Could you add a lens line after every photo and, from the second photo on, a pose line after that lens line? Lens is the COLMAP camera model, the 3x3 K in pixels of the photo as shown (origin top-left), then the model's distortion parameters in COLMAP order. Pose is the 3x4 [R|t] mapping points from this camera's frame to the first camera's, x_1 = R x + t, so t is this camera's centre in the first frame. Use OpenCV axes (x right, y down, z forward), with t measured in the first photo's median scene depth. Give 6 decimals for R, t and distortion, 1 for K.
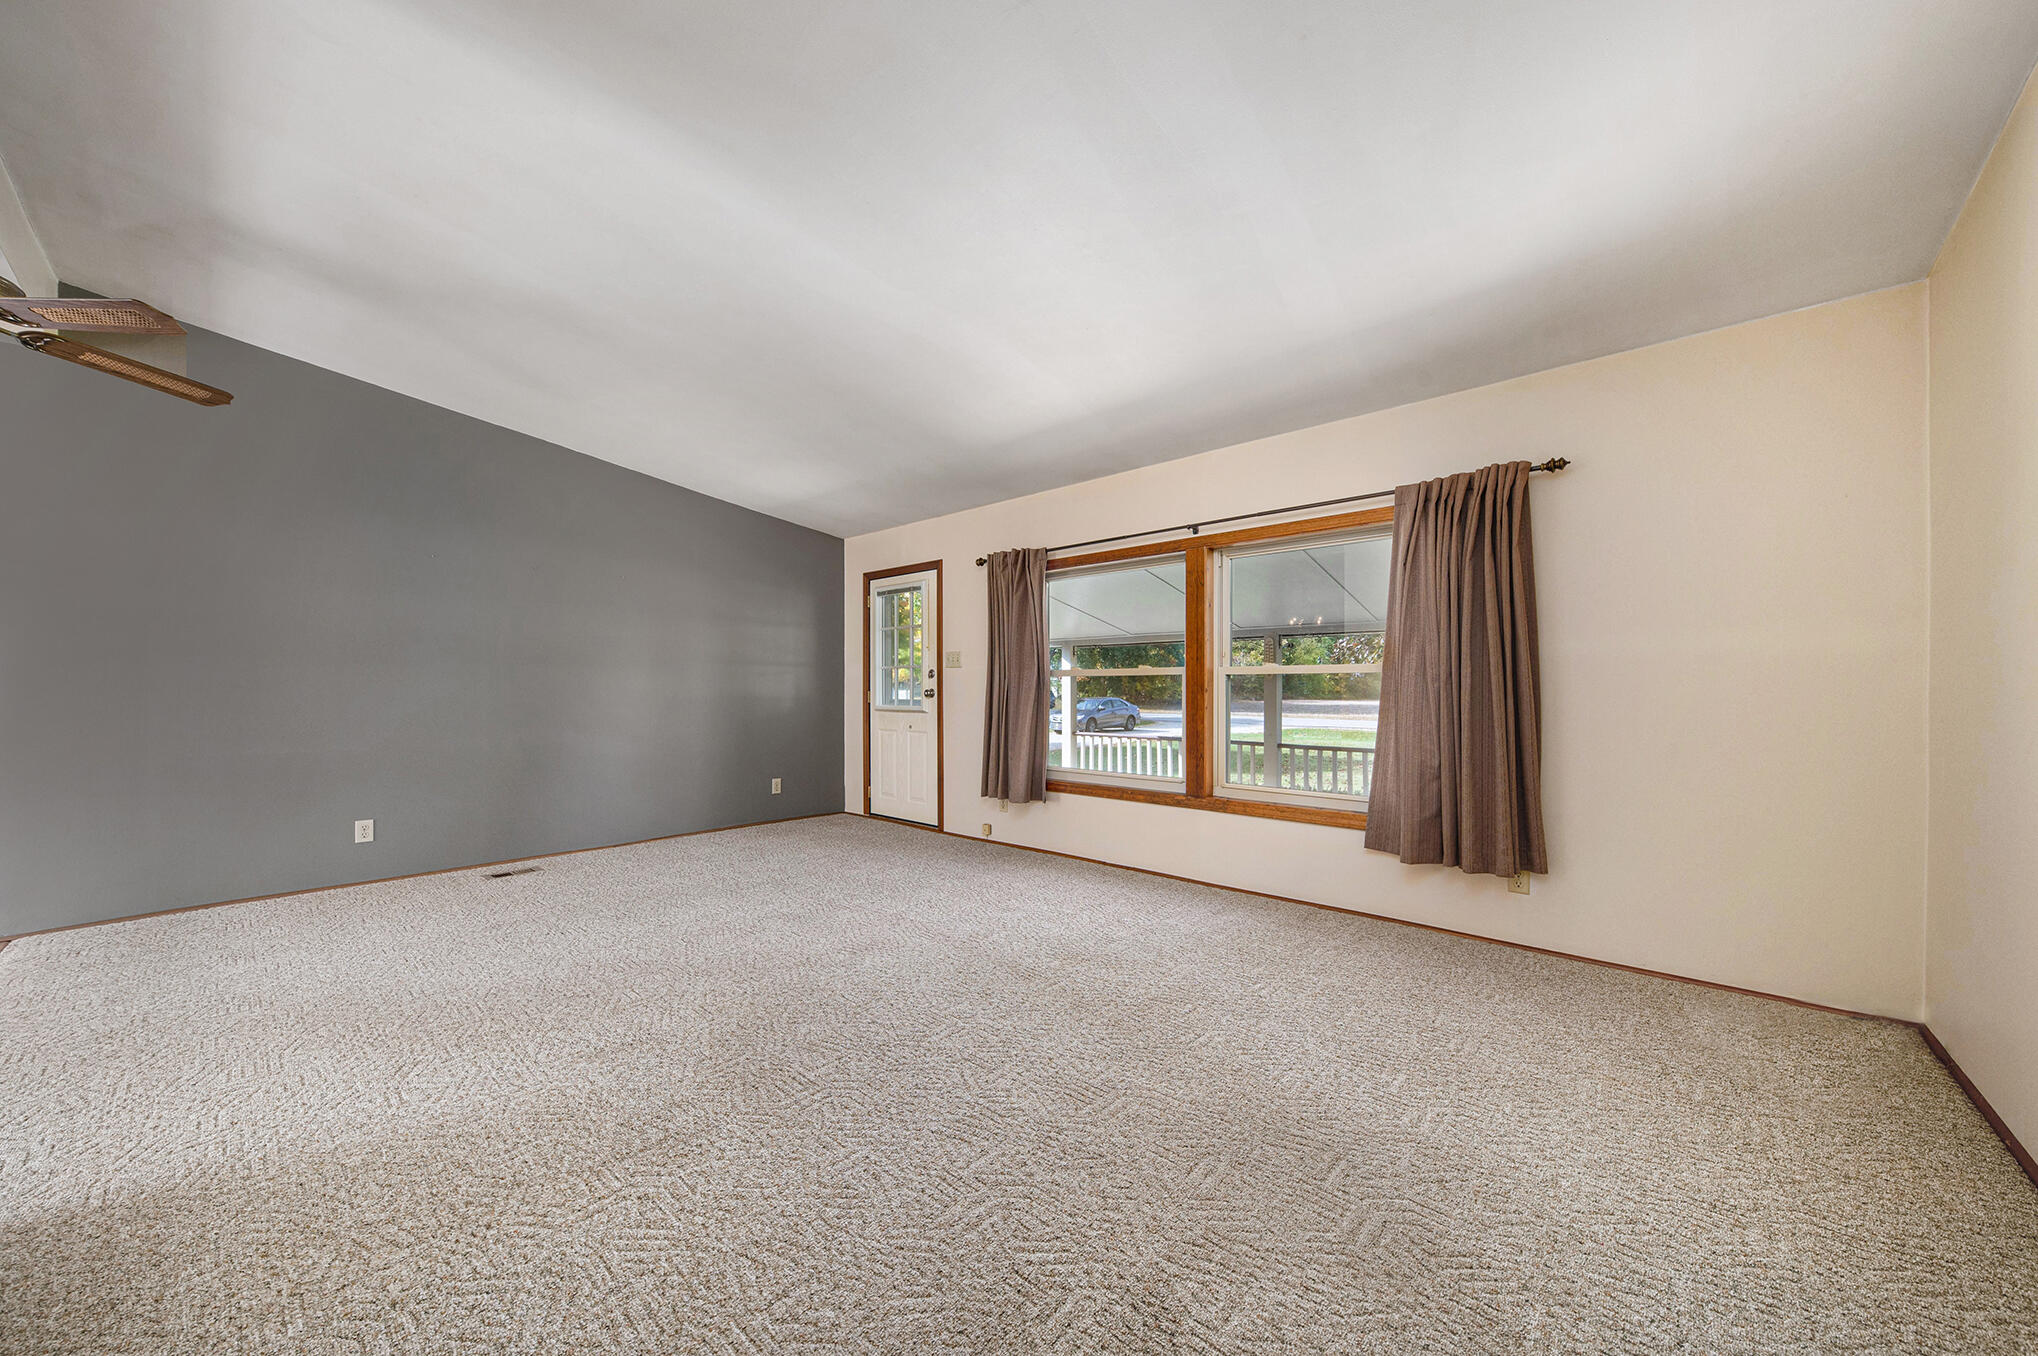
lens RADIAL K [[712.7, 0, 1016.1], [0, 712.7, 682.7], [0, 0, 1]] dist [0.000529, -0.000041]
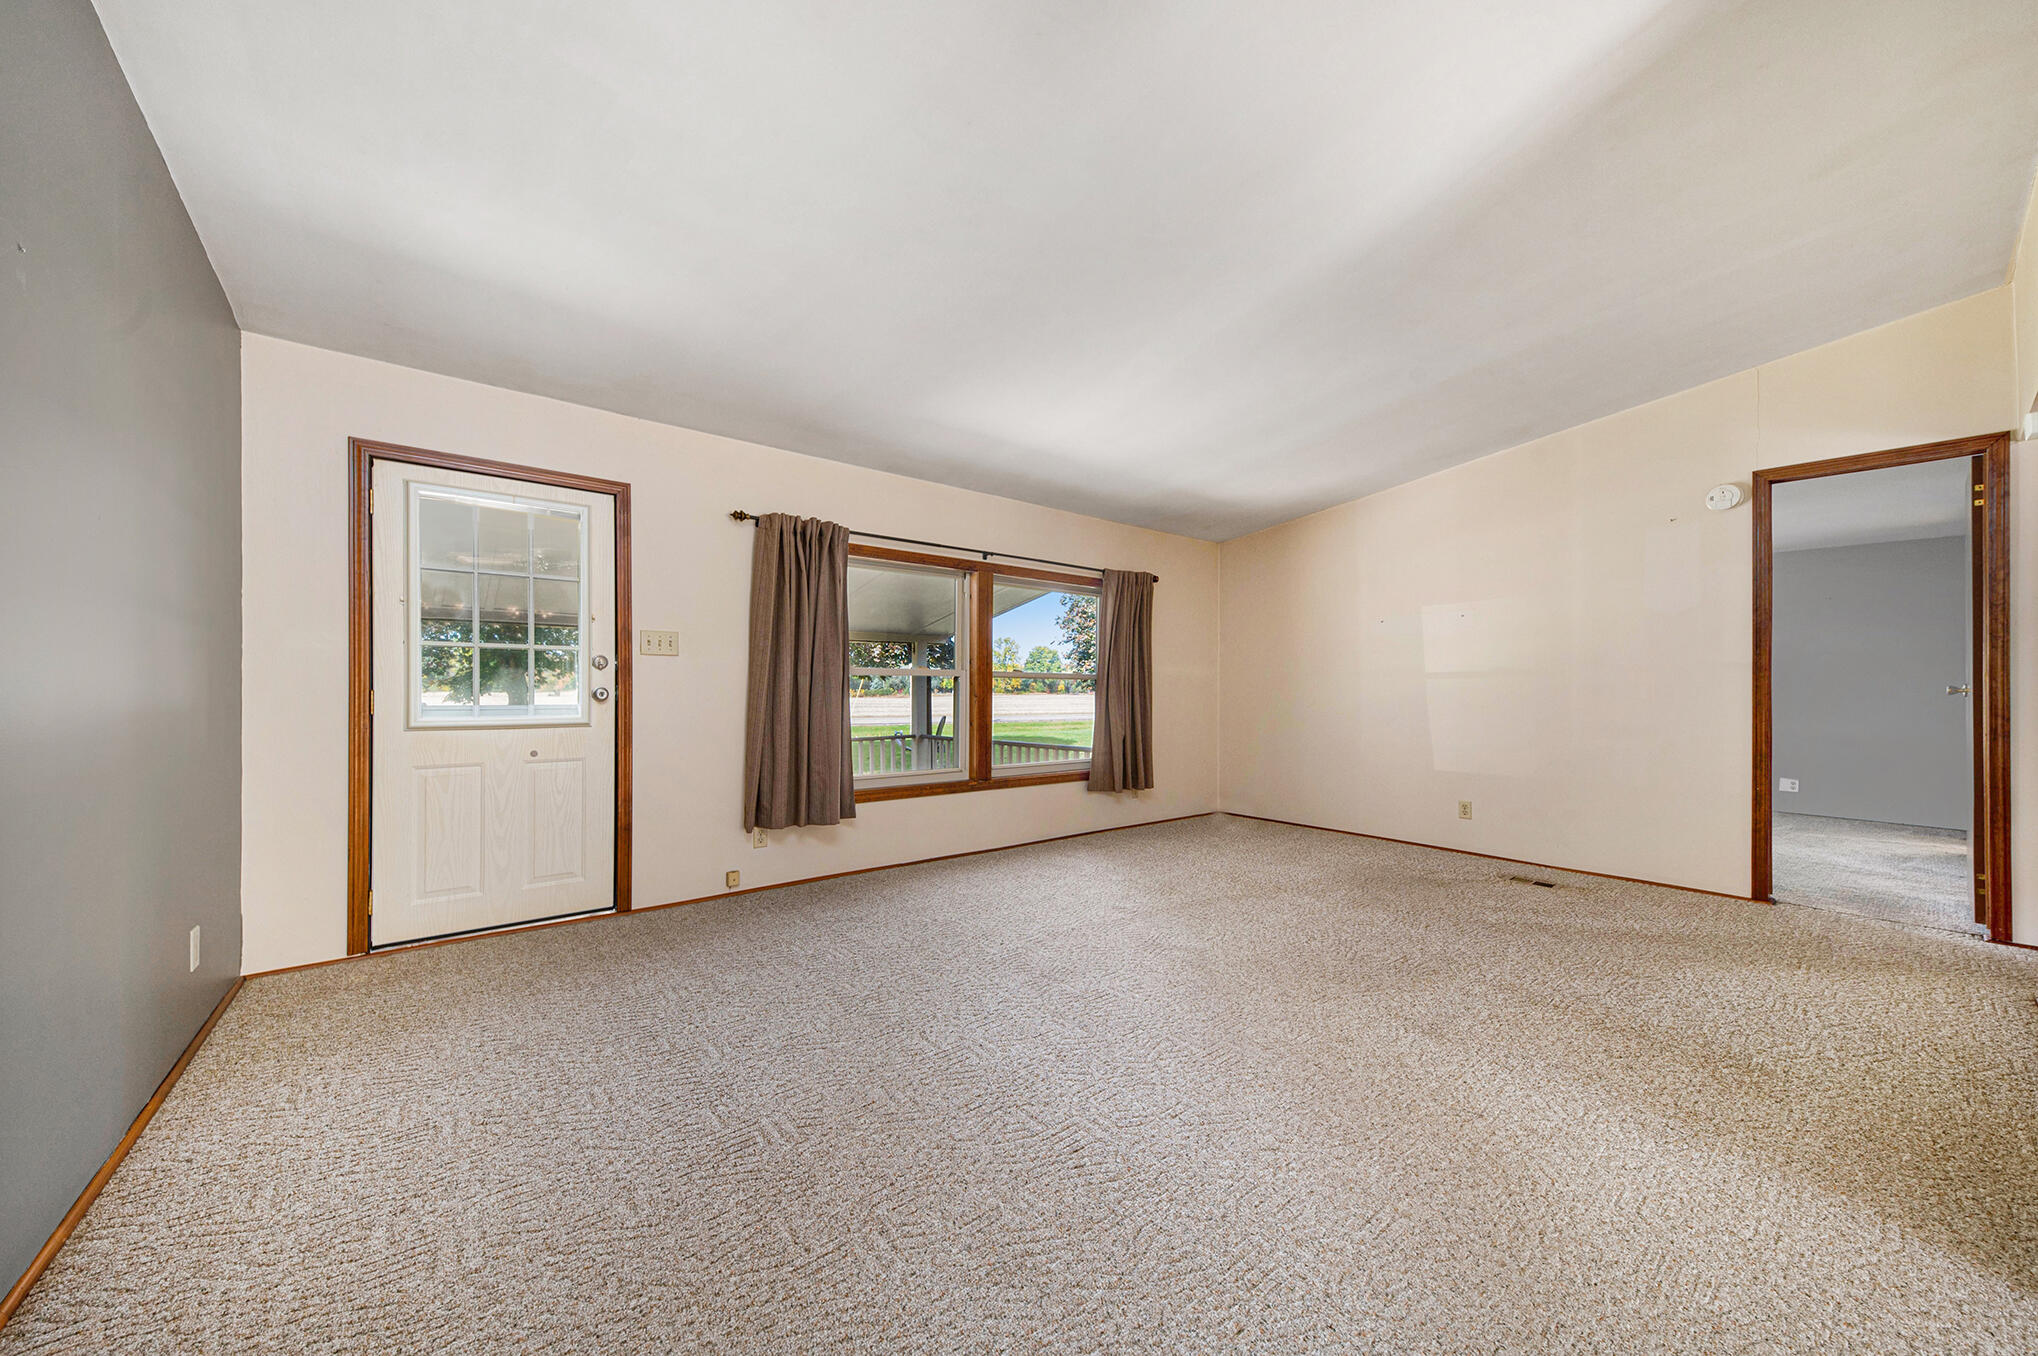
lens RADIAL K [[712.7, 0, 1015.4], [0, 712.7, 685.0], [0, 0, 1]] dist [0.000529, -0.000041]
pose [[0.166927, 0.005392, 0.985955, -0.901894], [-0.013848, 0.999899, -0.003124, 0.003549], [-0.985872, -0.013132, 0.166985, 0.739824]]
